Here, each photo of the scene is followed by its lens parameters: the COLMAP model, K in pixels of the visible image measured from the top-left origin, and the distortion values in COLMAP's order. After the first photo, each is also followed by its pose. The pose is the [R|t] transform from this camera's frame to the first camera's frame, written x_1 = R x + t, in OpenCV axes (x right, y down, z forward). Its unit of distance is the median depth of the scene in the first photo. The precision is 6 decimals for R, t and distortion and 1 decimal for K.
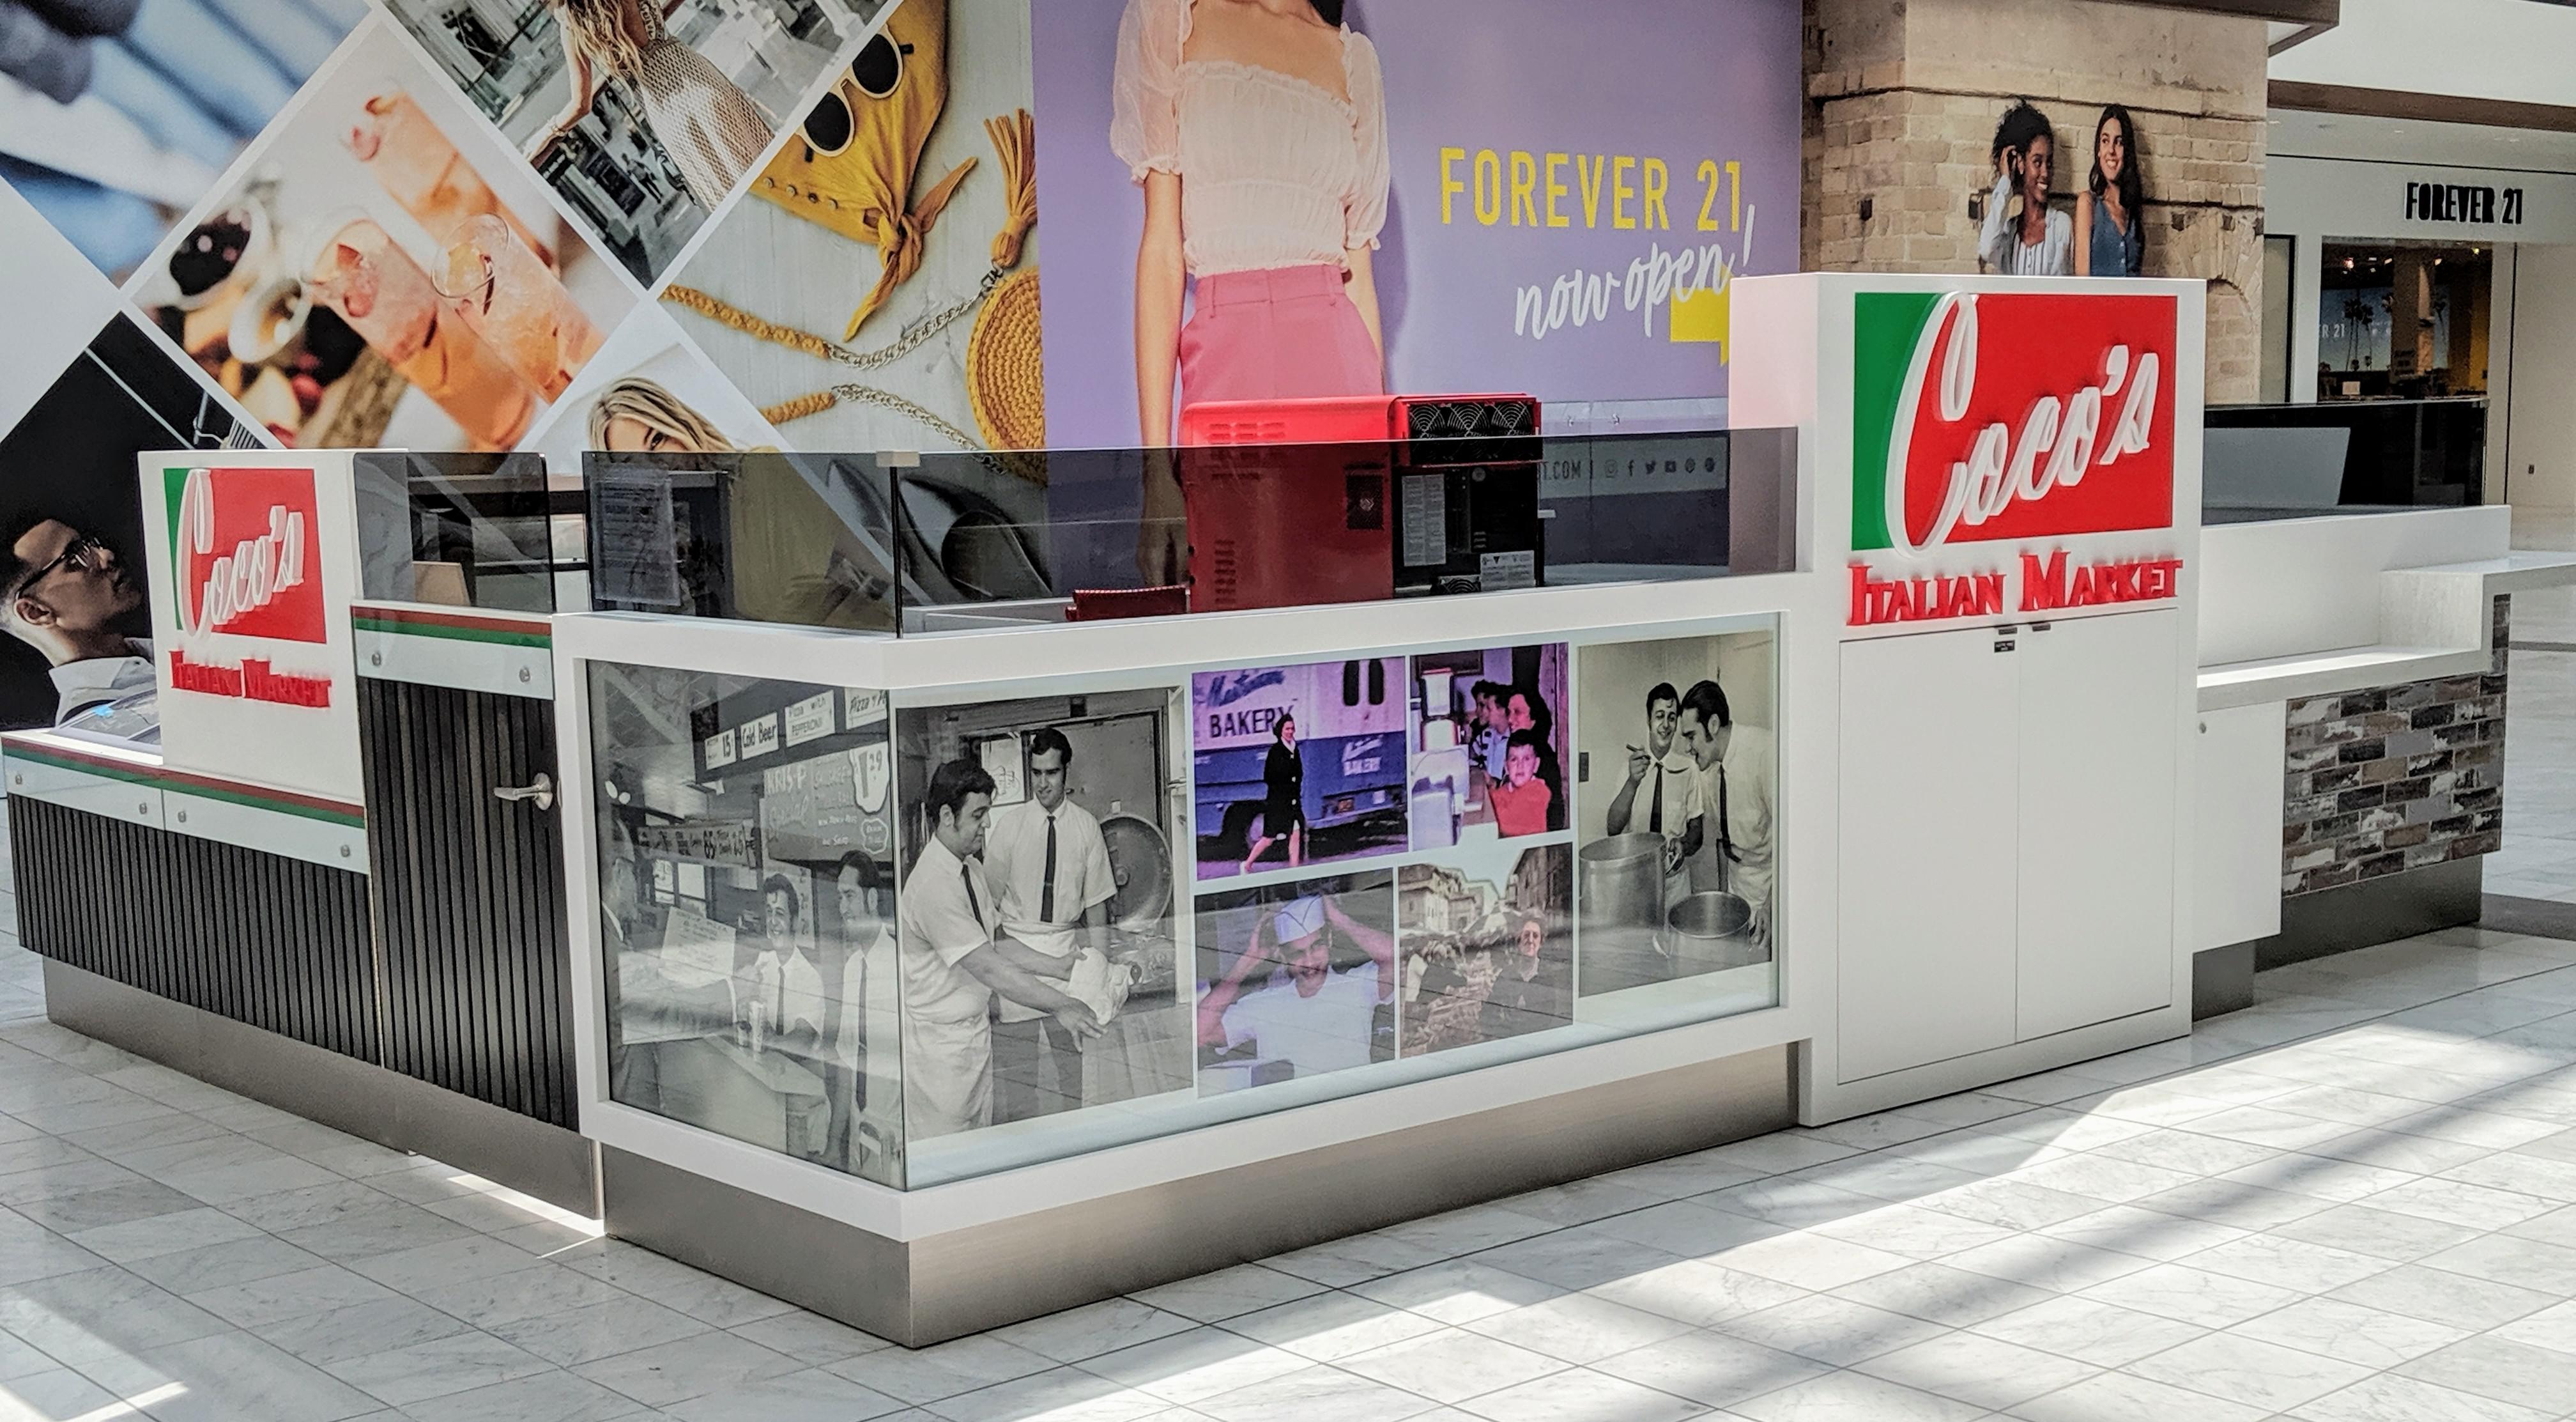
lens RADIAL K [[3040.0, 0, 1296.7], [0, 3040.0, 895.5], [0, 0, 1]] dist [0.162066, -0.460757]
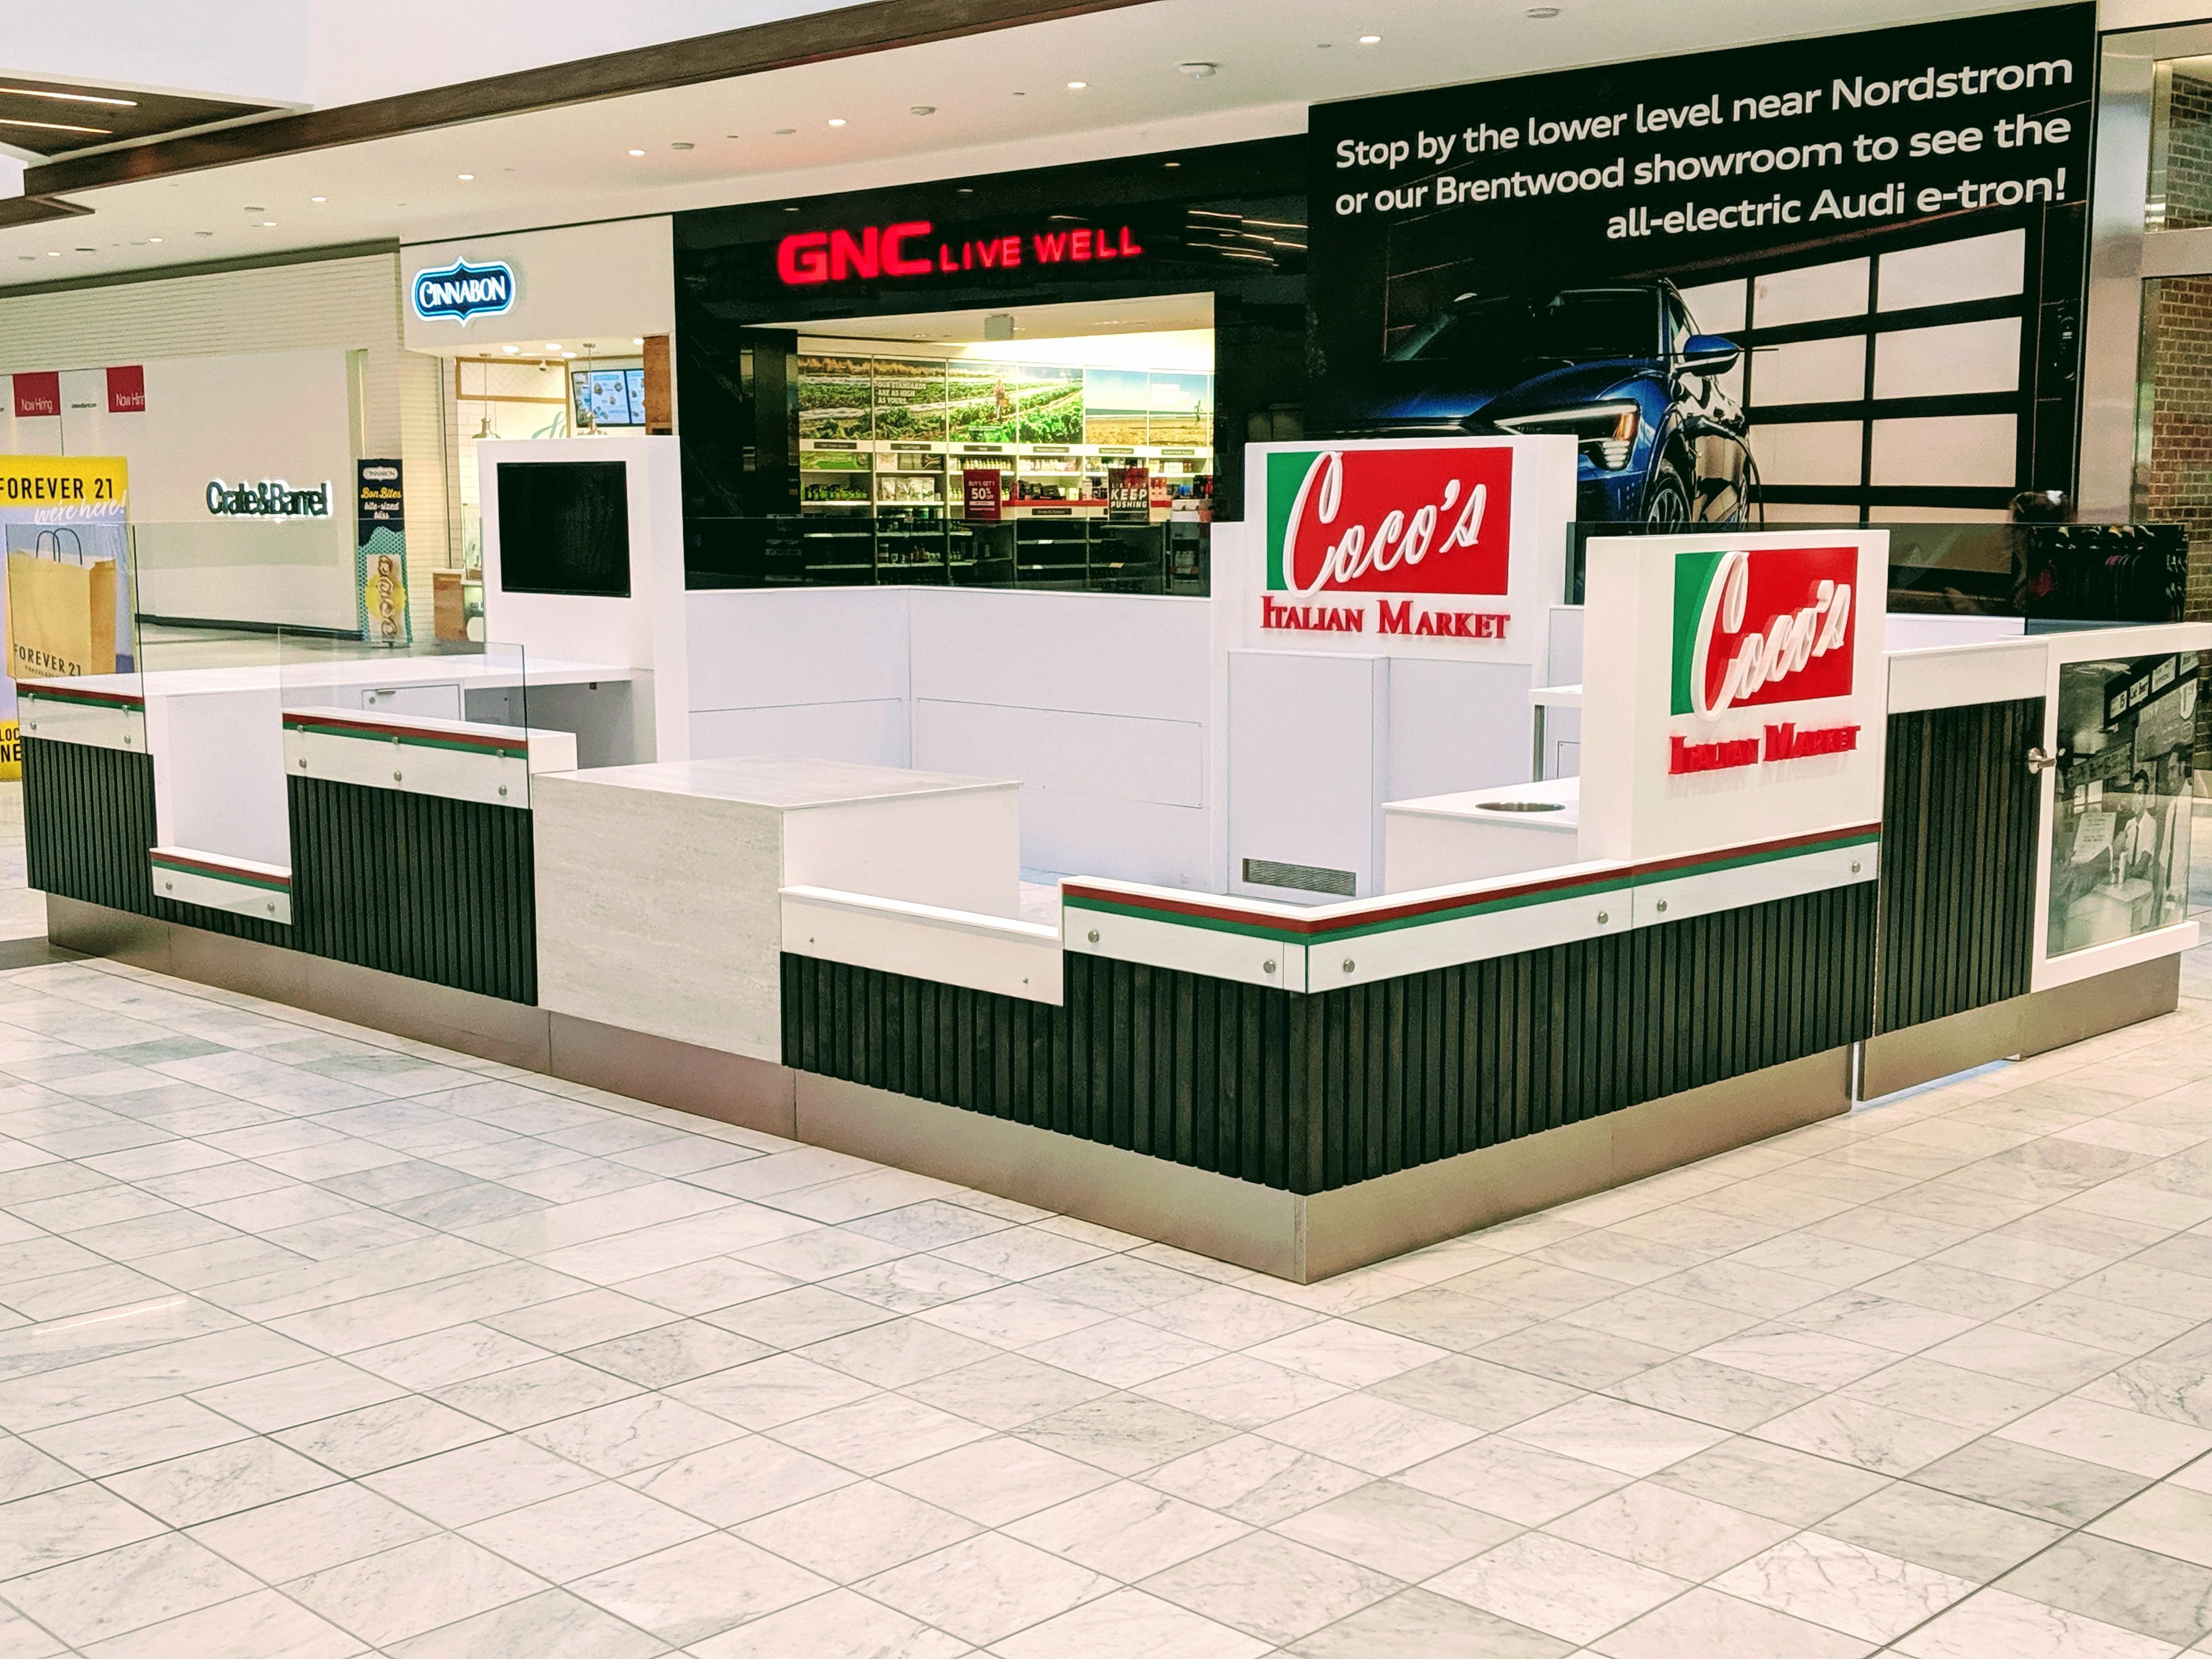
lens RADIAL K [[2592.1, 0, 1101.3], [0, 2592.1, 874.0], [0, 0, 1]] dist [0.208408, -0.561606]
pose [[-0.071926, -0.122112, 0.989907, -0.576637], [0.158150, 0.978526, 0.132199, -0.085682], [-0.984792, 0.166062, -0.051069, 0.597615]]
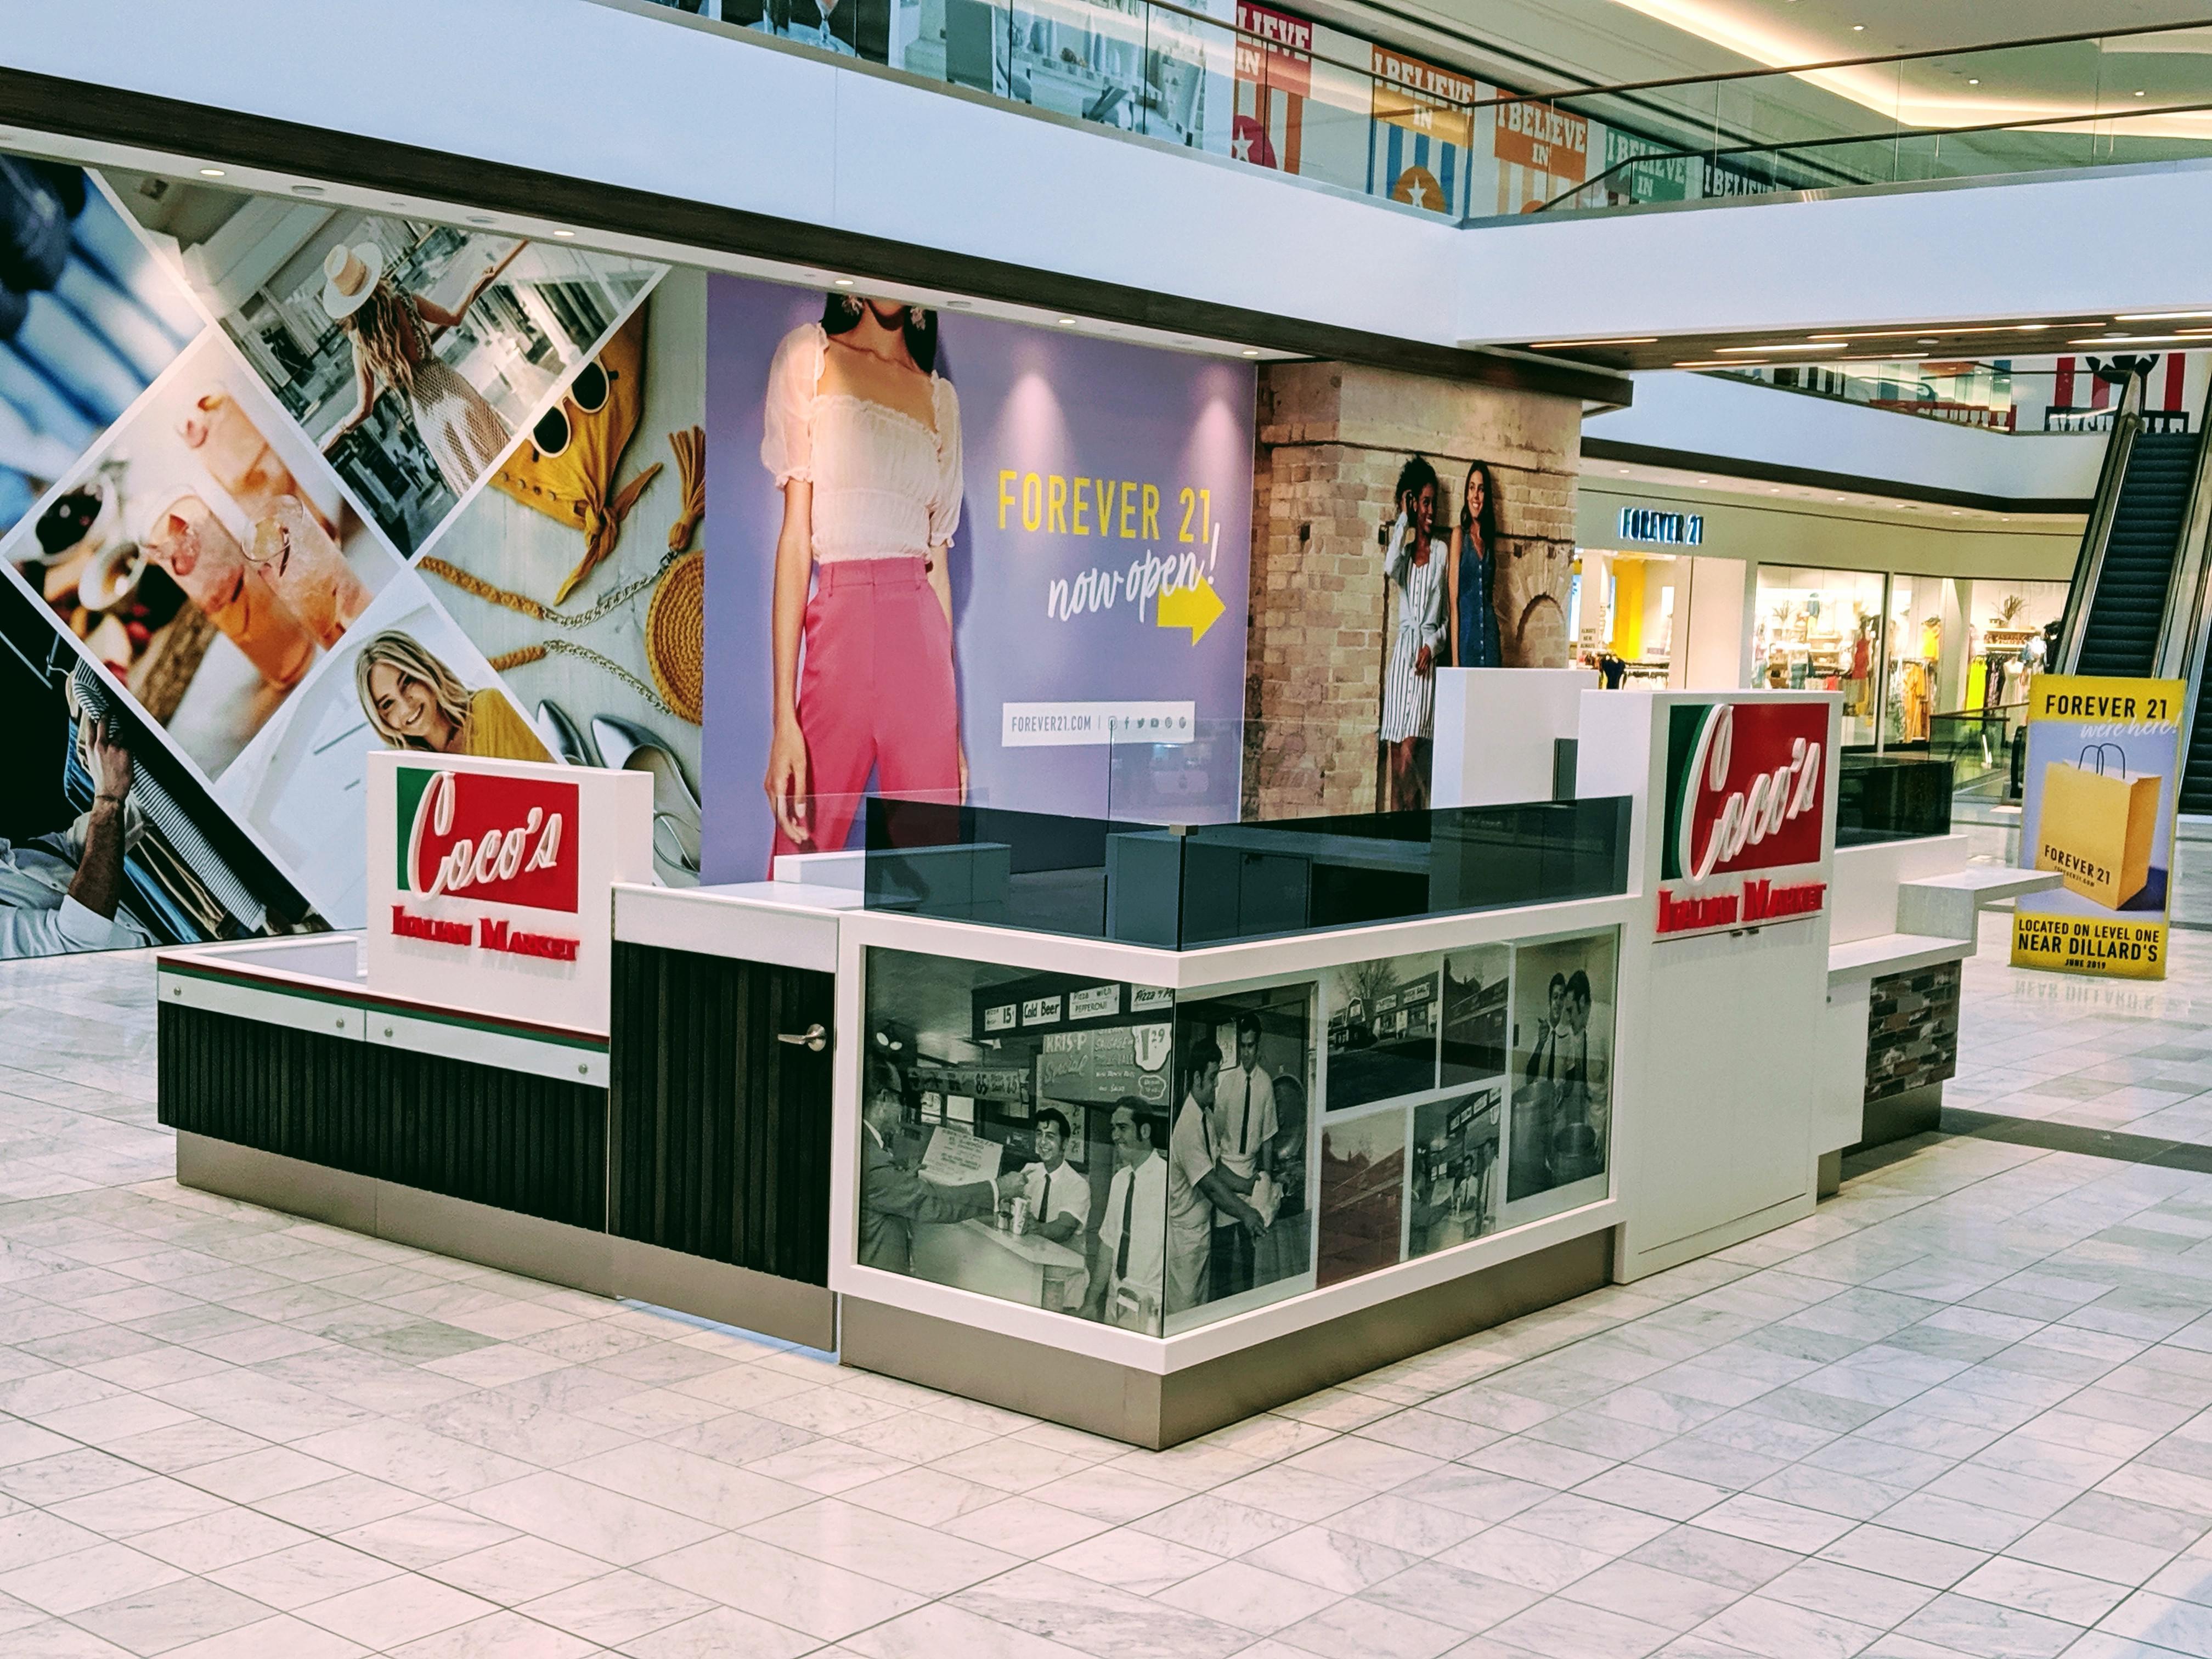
lens RADIAL K [[2592.1, 0, 1101.3], [0, 2592.1, 874.0], [0, 0, 1]] dist [0.208408, -0.561606]
pose [[0.982216, 0.032957, 0.184837, -0.134361], [-0.021875, 0.997856, -0.061680, -0.015095], [-0.186474, 0.056539, 0.980832, -0.068922]]
